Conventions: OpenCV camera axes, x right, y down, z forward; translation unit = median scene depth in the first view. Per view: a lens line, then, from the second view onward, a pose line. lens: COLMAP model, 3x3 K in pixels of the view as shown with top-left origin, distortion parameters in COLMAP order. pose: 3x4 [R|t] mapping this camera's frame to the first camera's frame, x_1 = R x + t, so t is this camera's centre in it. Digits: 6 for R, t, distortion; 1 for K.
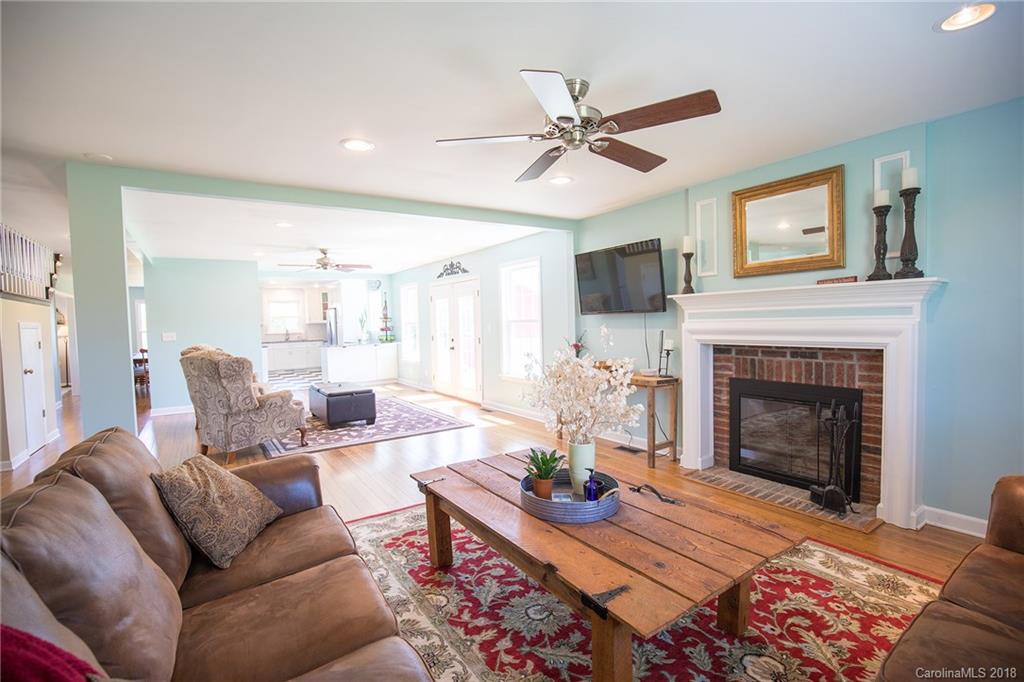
lens RADIAL K [[466.3, 0, 512.4], [0, 466.3, 340.4], [0, 0, 1]] dist [-0.019306, 0.000368]
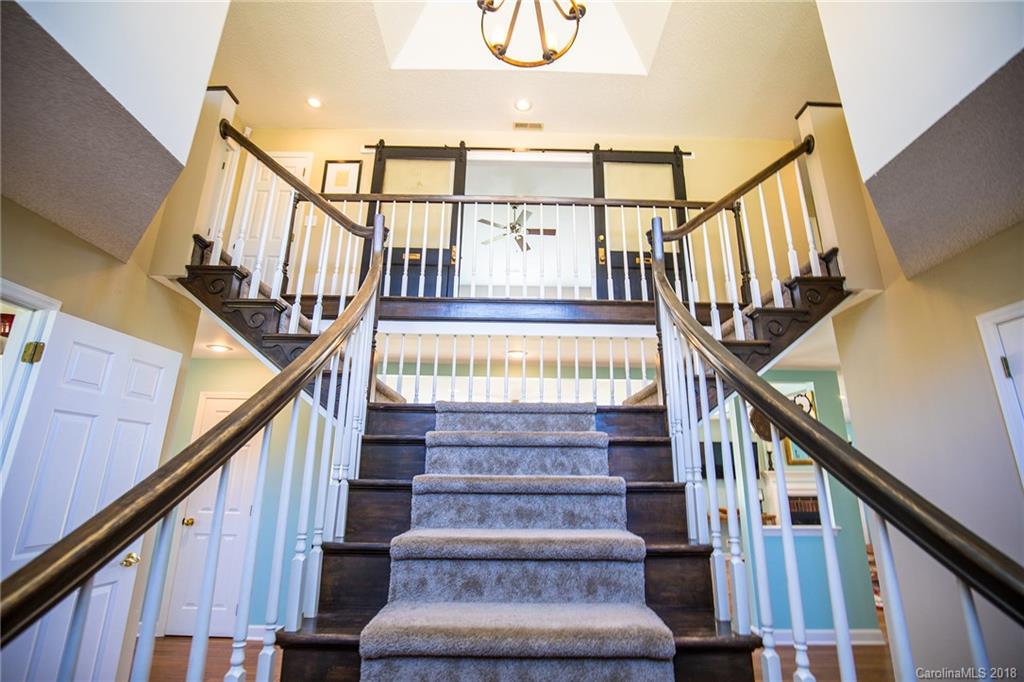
lens RADIAL K [[466.3, 0, 512.0], [0, 466.3, 338.8], [0, 0, 1]] dist [-0.019306, 0.000368]
pose [[0.825026, -0.121659, -0.551843, 0.361704], [-0.061685, 0.951326, -0.301951, 0.024468], [0.561718, 0.283158, 0.777364, -0.882214]]
